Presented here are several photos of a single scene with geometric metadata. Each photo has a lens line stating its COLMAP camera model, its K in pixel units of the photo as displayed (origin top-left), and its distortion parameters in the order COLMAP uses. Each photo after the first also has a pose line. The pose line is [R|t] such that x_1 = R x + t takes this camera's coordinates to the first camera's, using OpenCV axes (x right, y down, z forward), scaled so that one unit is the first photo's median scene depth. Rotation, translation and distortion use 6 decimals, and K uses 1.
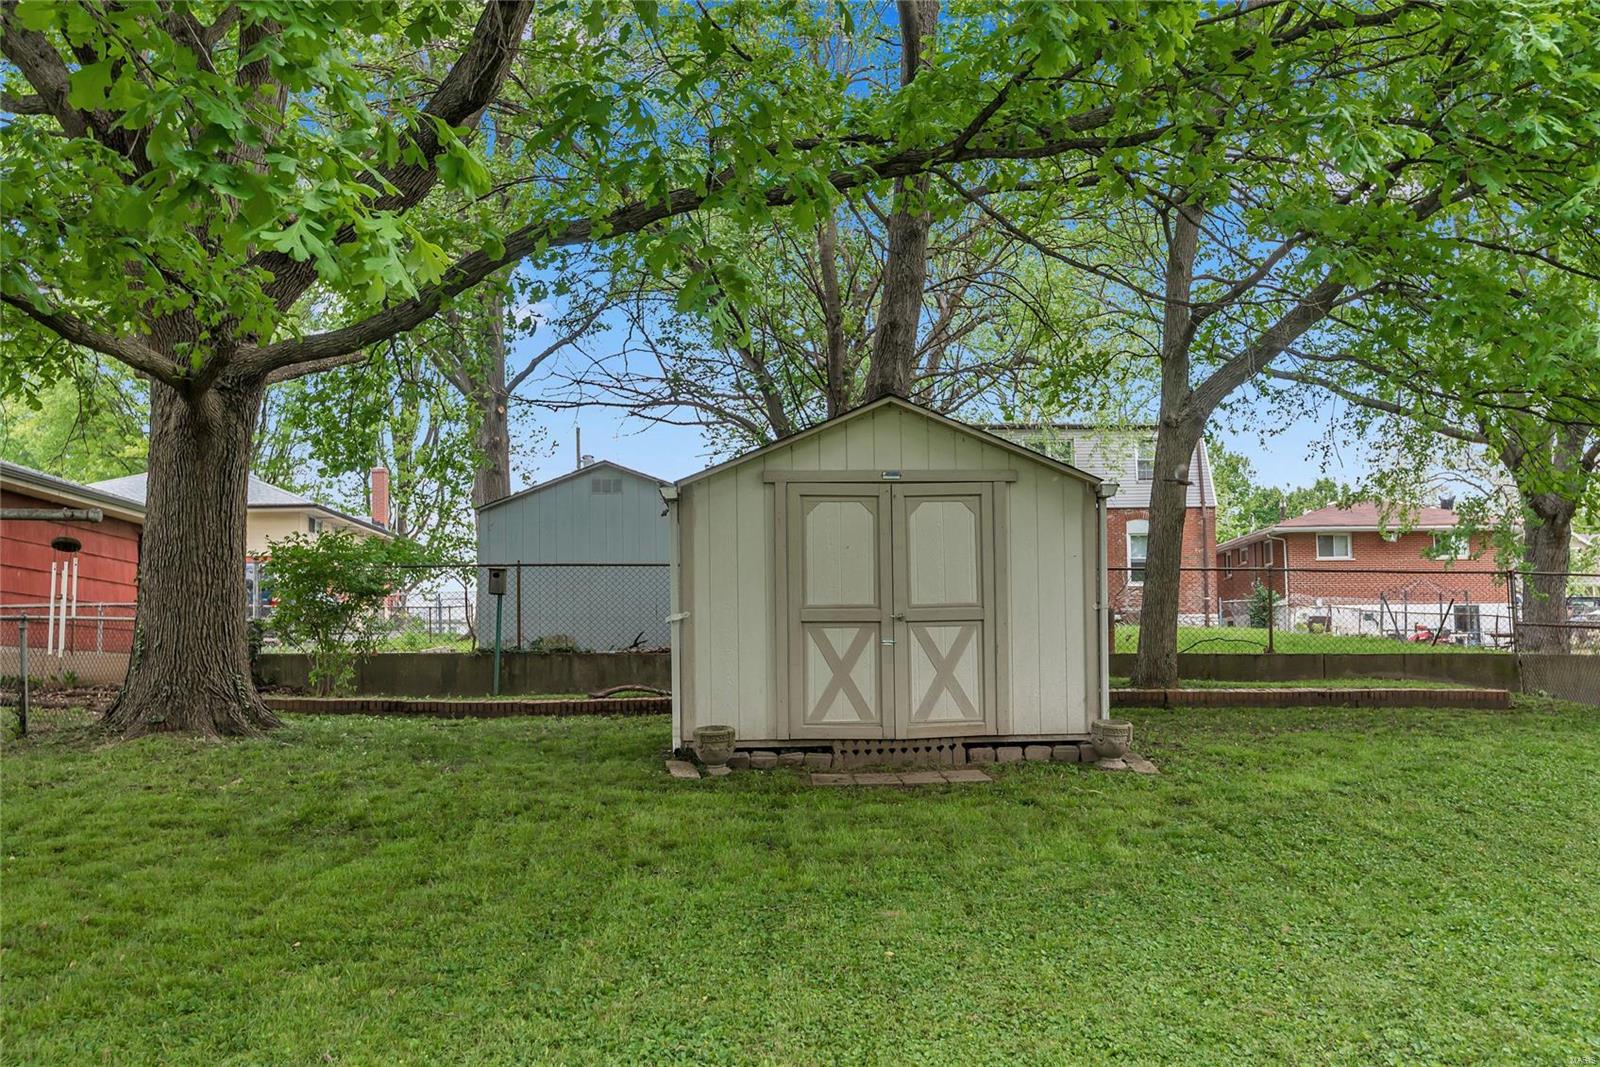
lens RADIAL K [[1611.4, 0, 801.0], [0, 1611.4, 533.3], [0, 0, 1]] dist [-0.015524, 0.000000]
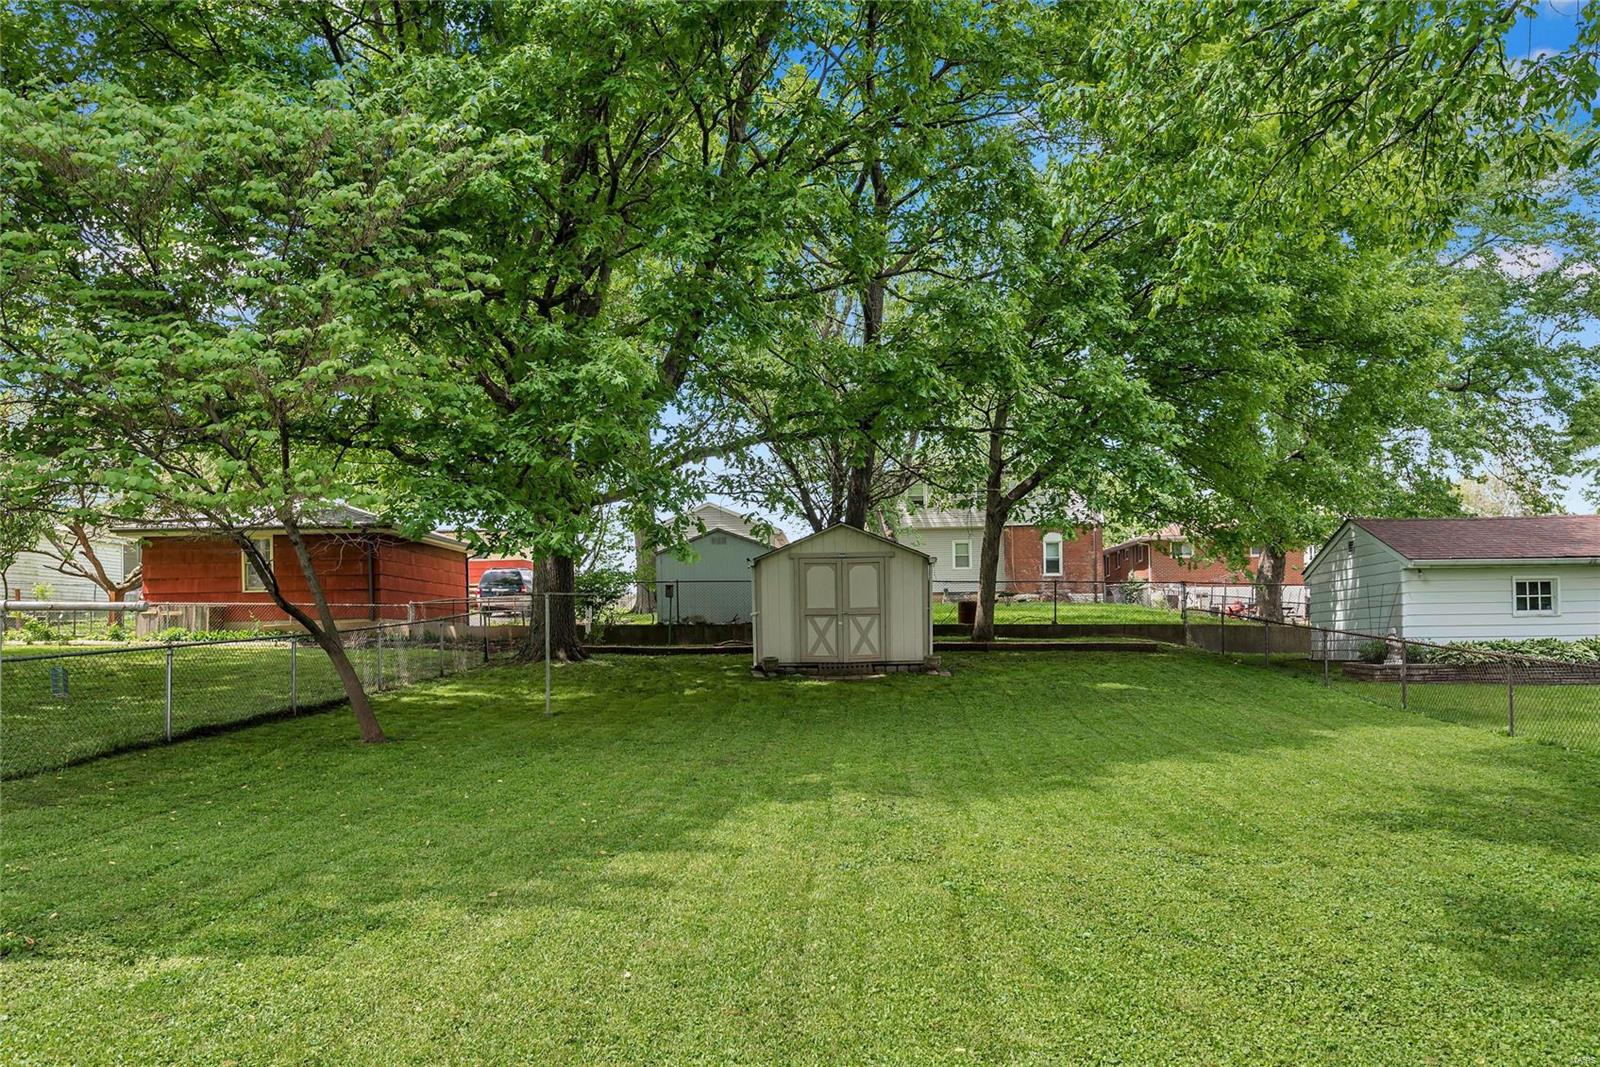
lens RADIAL K [[1199.7, 0, 798.5], [0, 1199.7, 533.4], [0, 0, 1]] dist [0.002527, 0.000060]
pose [[0.999271, -0.002473, -0.038097, 0.058555], [0.002705, 0.999978, 0.006052, -0.078911], [0.038081, -0.006151, 0.999256, -0.817325]]
